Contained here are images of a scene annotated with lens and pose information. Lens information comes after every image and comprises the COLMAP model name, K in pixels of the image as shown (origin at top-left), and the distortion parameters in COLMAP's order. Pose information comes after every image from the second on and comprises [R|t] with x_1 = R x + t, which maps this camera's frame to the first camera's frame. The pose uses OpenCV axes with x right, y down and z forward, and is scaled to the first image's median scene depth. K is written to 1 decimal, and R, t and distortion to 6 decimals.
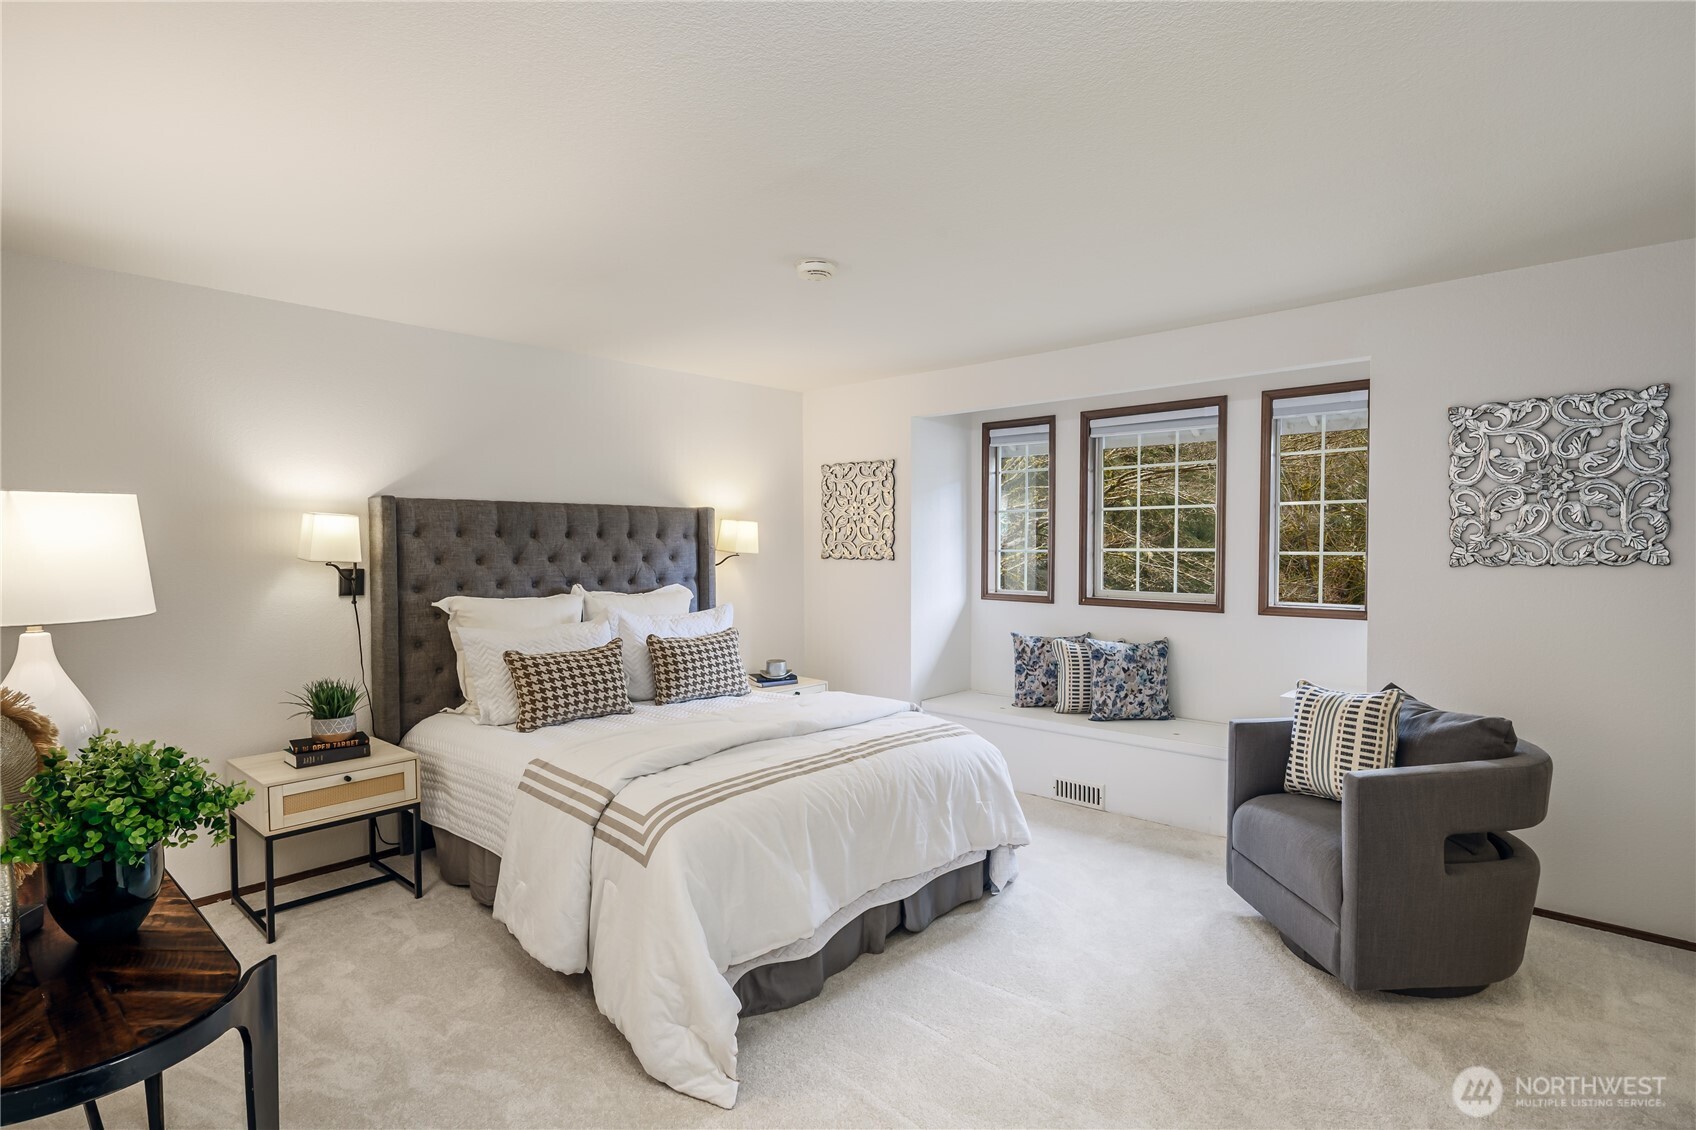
lens RADIAL K [[818.9, 0, 848.0], [0, 818.9, 565.0], [0, 0, 1]] dist [-0.003930, -0.000681]
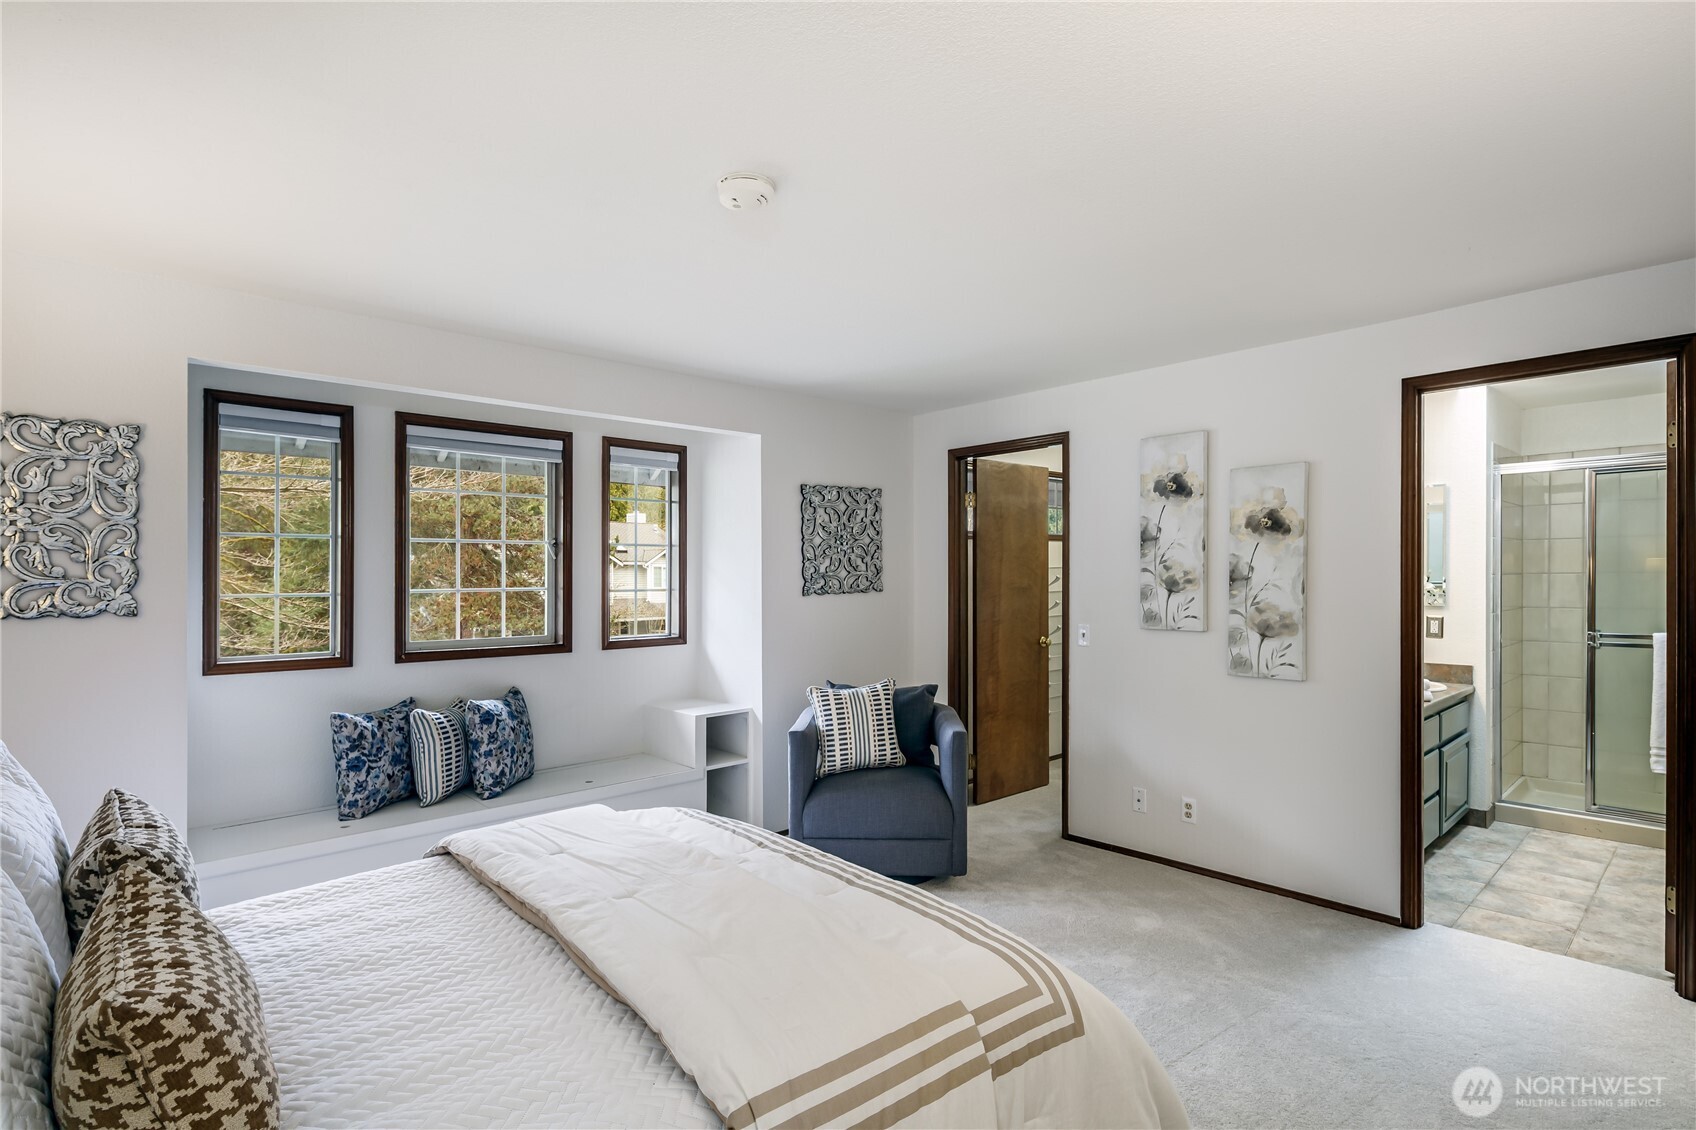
lens RADIAL K [[834.1, 0, 848.0], [0, 834.1, 565.0], [0, 0, 1]] dist [0.001300, -0.000378]
pose [[0.079314, 0.013769, 0.996755, -0.483465], [0.029877, 0.999423, -0.016183, -0.018044], [-0.996402, 0.031063, 0.078857, 0.547878]]
